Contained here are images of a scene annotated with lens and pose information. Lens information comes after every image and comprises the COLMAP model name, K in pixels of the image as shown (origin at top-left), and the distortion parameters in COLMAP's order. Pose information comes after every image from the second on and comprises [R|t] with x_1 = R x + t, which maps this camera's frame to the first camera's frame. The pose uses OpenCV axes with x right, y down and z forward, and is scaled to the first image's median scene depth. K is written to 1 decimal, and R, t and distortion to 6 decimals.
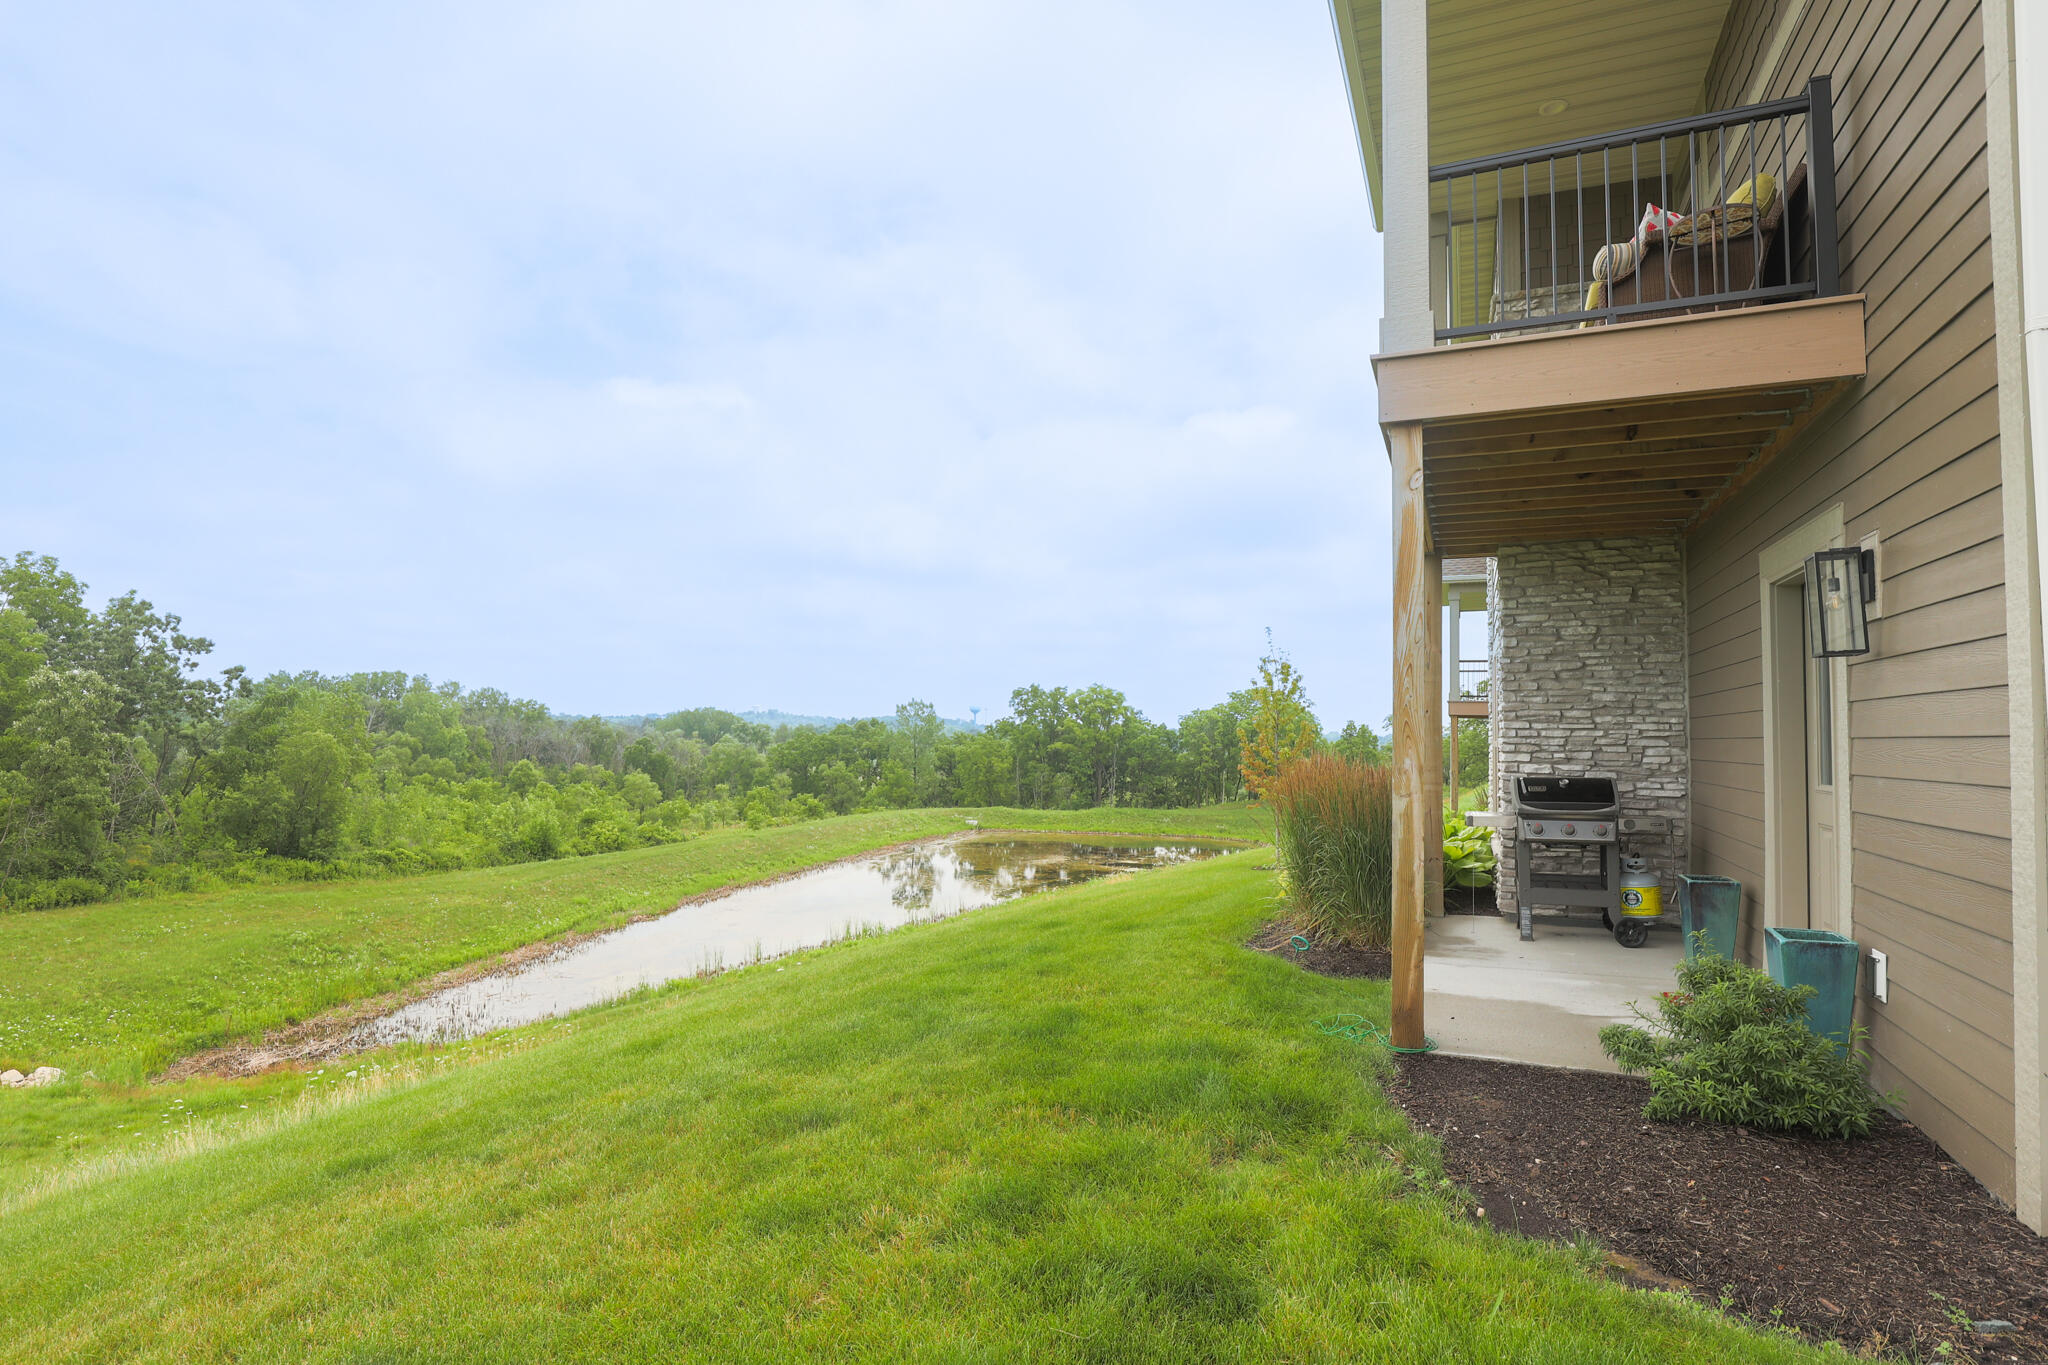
lens RADIAL K [[993.7, 0, 1039.3], [0, 993.7, 685.6], [0, 0, 1]] dist [-0.038779, 0.007719]
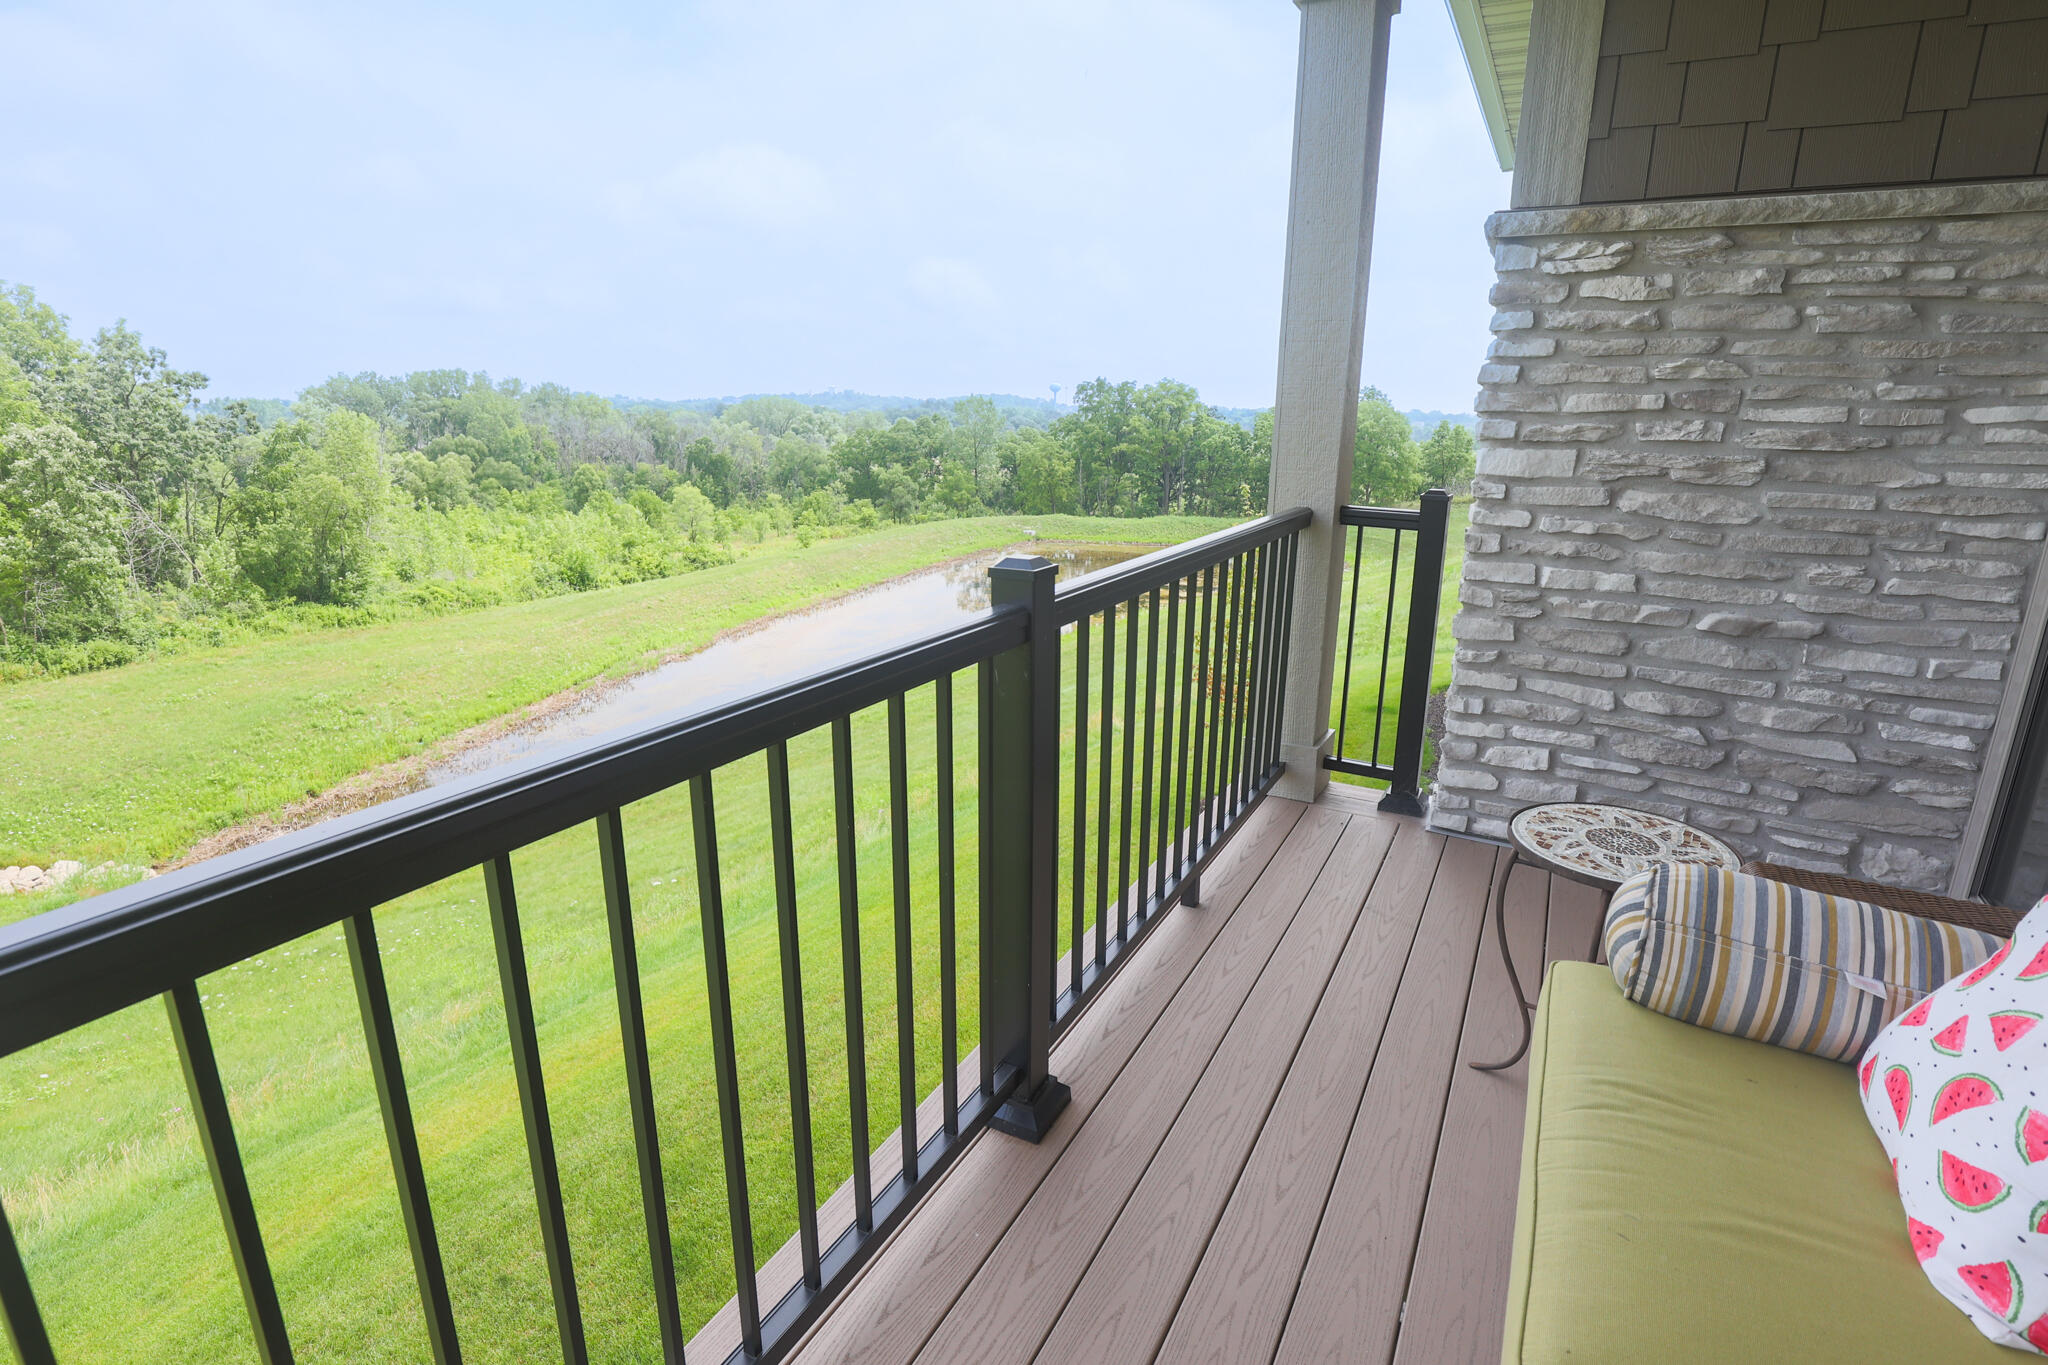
lens RADIAL K [[993.7, 0, 1032.5], [0, 993.7, 685.2], [0, 0, 1]] dist [-0.038779, 0.007719]
pose [[0.996239, 0.016630, -0.085036, 0.041411], [0.010614, 0.950598, 0.310244, -0.043695], [0.085995, -0.309980, 0.946846, 0.081281]]
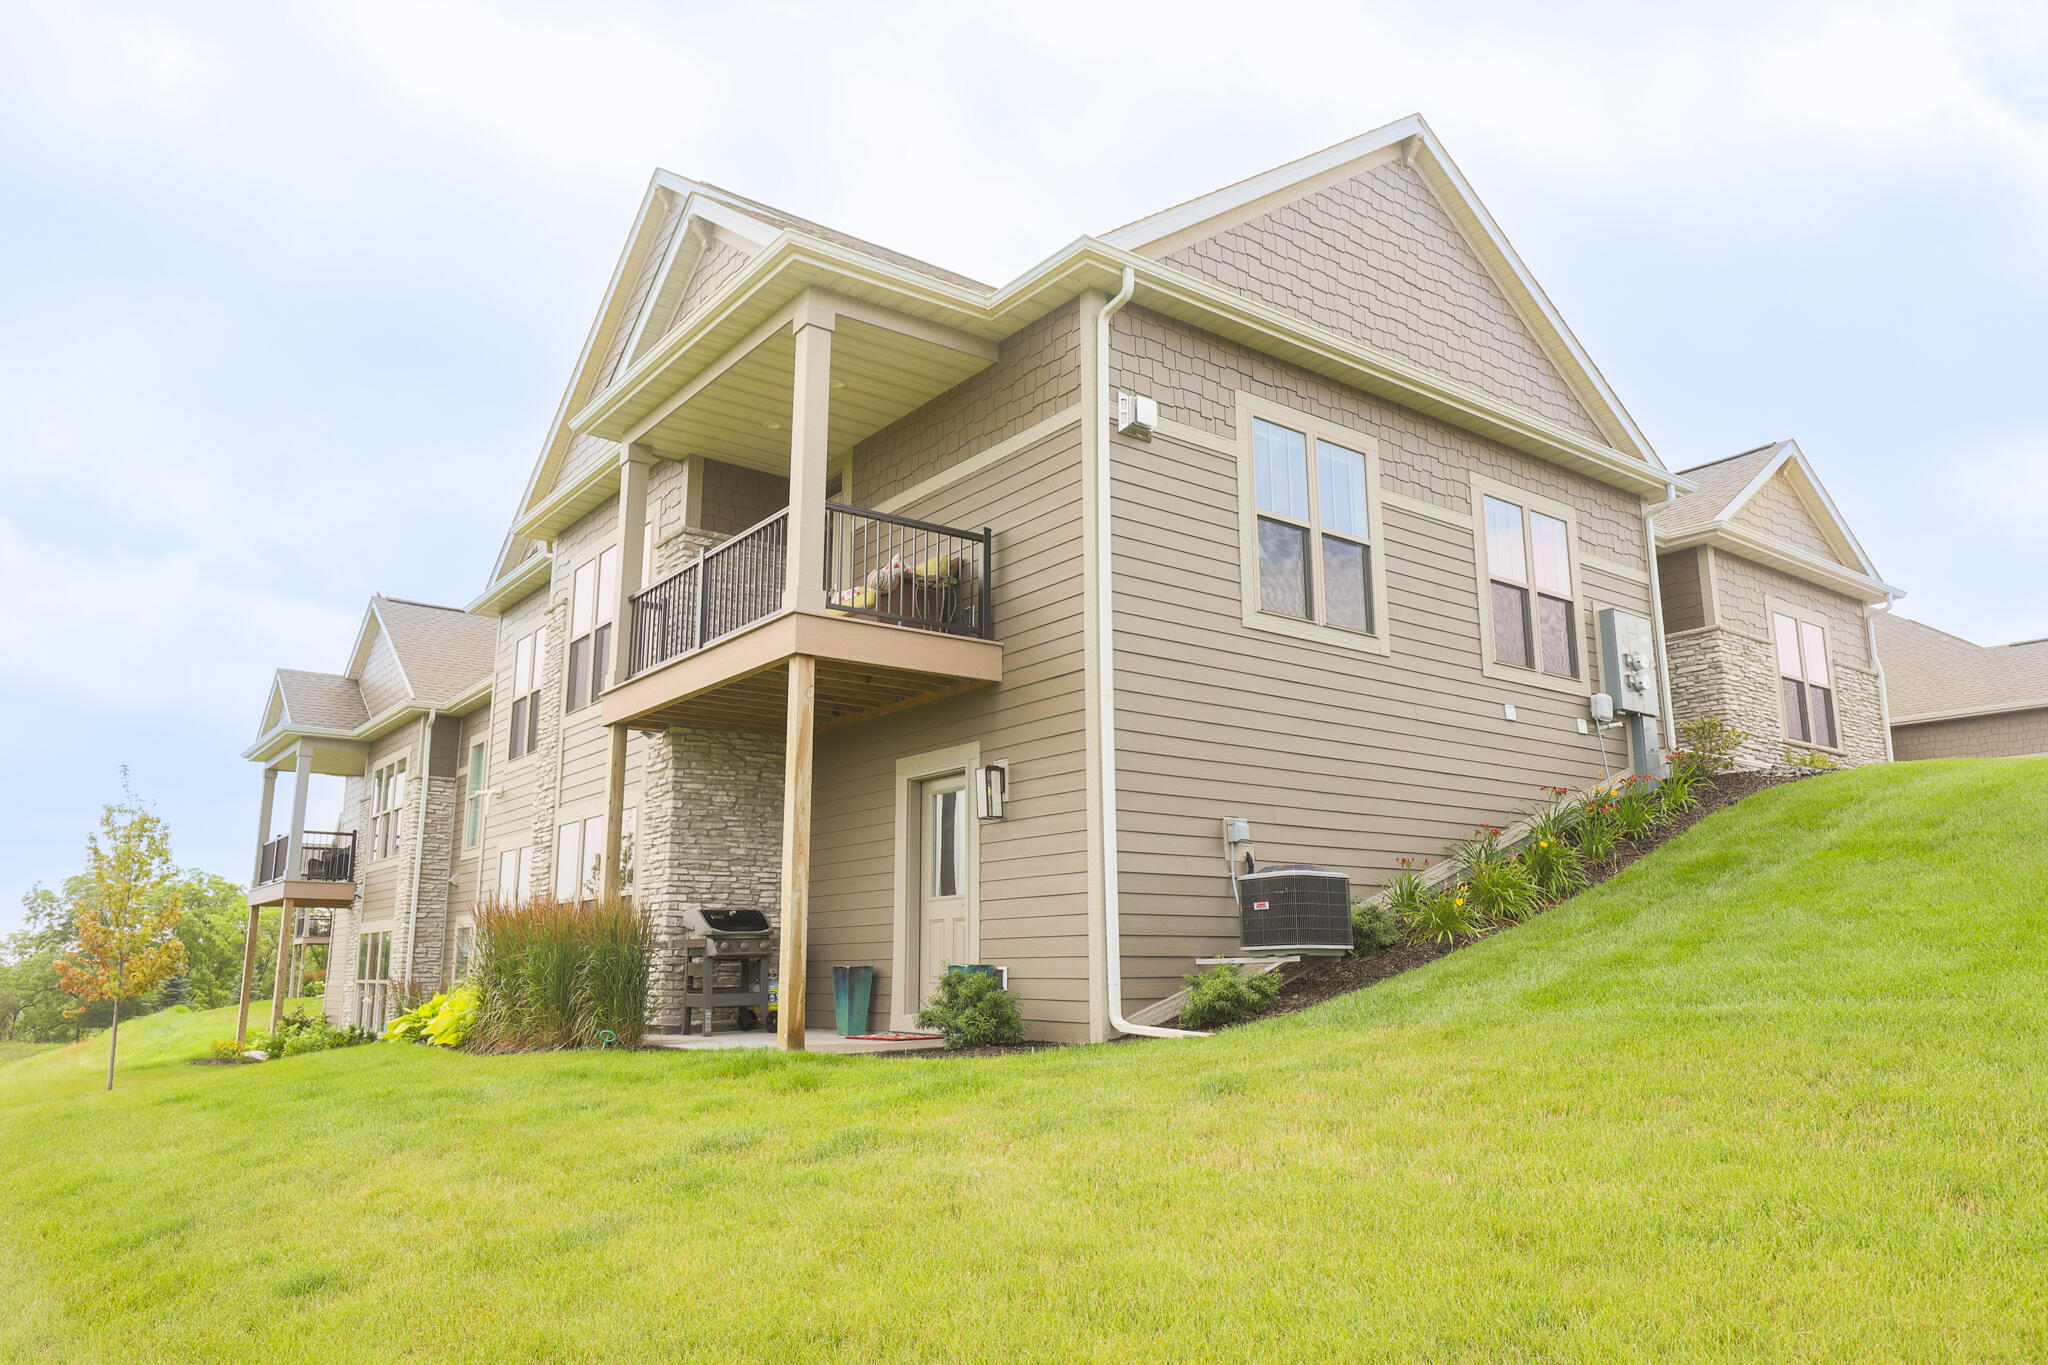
lens RADIAL K [[1392.8, 0, 1035.4], [0, 1392.8, 683.4], [0, 0, 1]] dist [0.000942, -0.000274]
pose [[0.481309, 0.162667, 0.861325, -0.097193], [-0.028878, 0.985039, -0.169894, 0.010603], [-0.876075, 0.056898, 0.478805, -0.027944]]
